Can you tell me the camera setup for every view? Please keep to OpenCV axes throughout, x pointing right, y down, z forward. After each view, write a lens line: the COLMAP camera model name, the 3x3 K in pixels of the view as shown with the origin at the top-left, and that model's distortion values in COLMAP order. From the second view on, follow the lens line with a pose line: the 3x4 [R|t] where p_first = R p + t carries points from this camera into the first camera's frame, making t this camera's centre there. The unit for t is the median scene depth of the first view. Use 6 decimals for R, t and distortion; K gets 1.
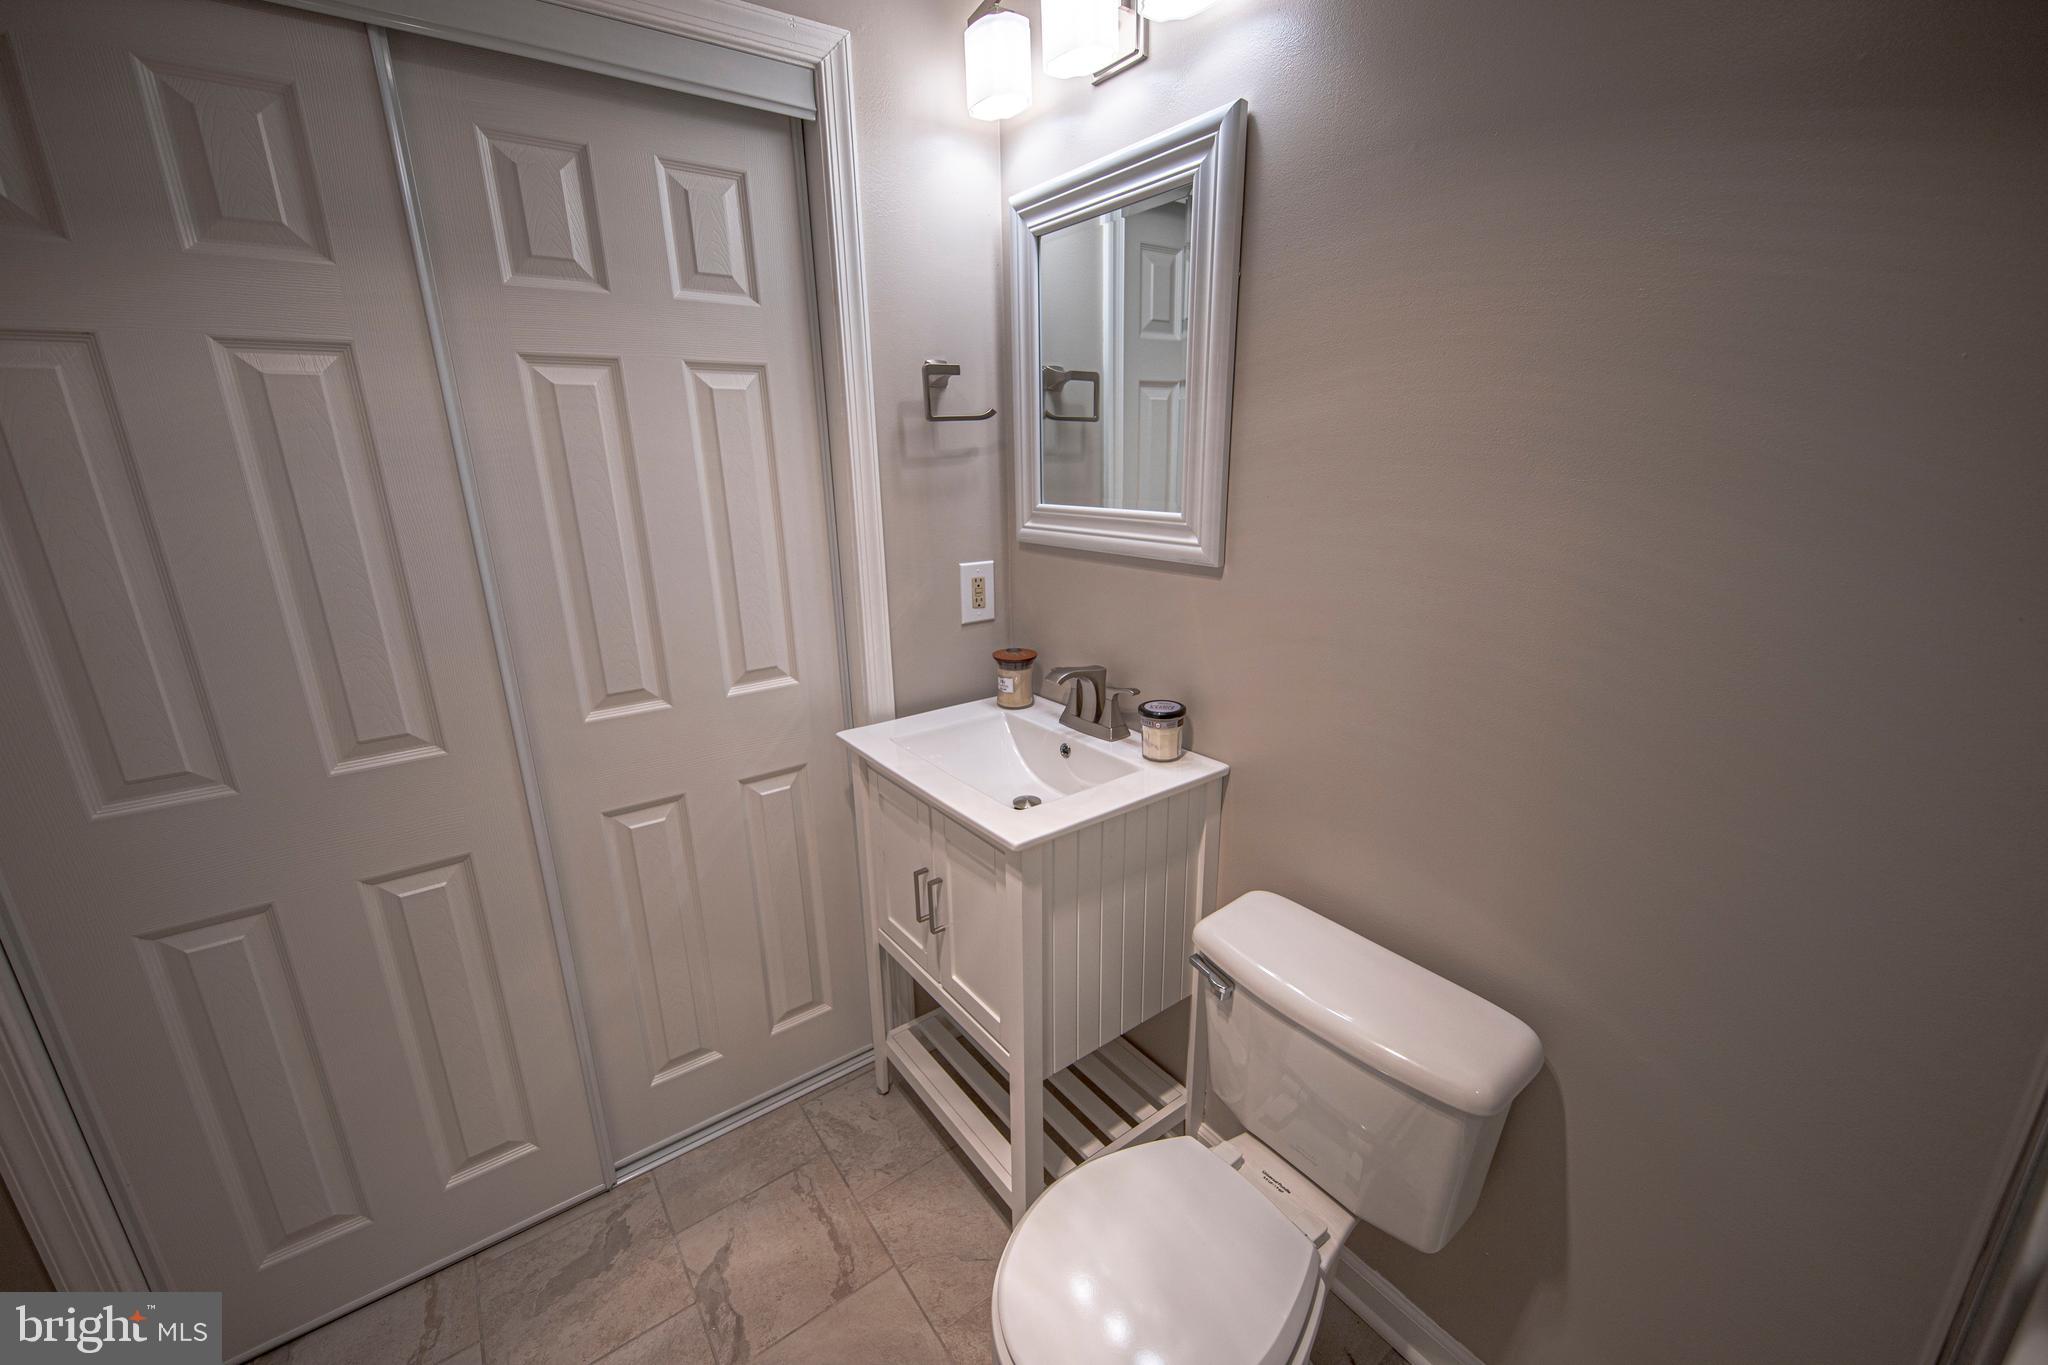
lens RADIAL K [[802.1, 0, 1024.0], [0, 802.1, 682.5], [0, 0, 1]] dist [-0.002286, -0.000332]
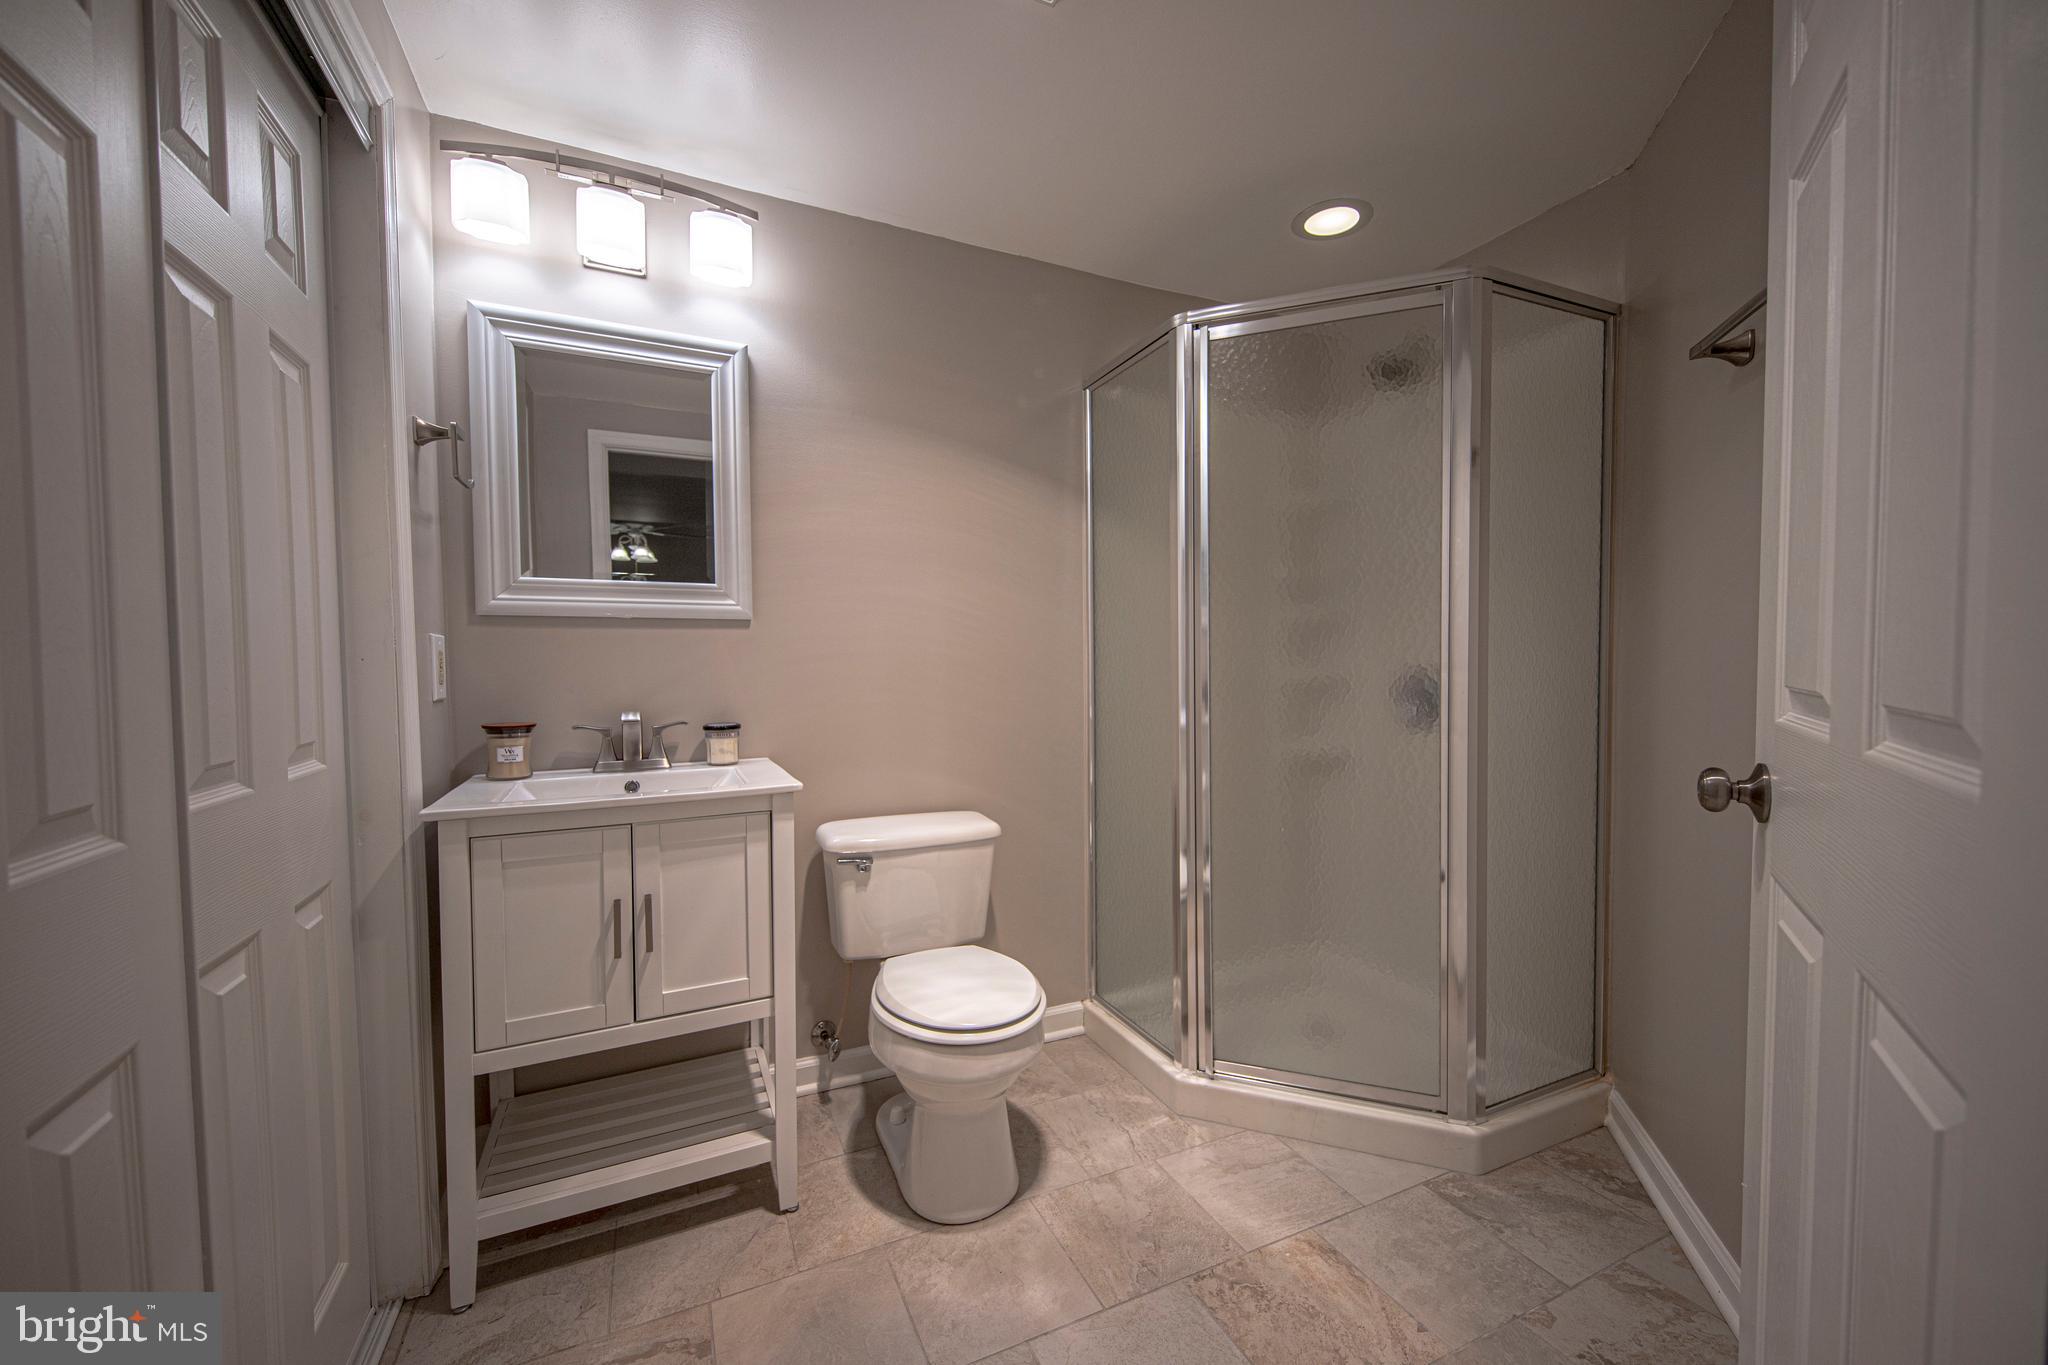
lens RADIAL K [[802.1, 0, 1024.0], [0, 802.1, 682.5], [0, 0, 1]] dist [-0.002286, -0.000332]
pose [[0.188330, -0.009632, 0.982059, -0.964447], [0.273539, 0.960898, -0.043032, 0.146286], [-0.943244, 0.276736, 0.183600, 0.243006]]
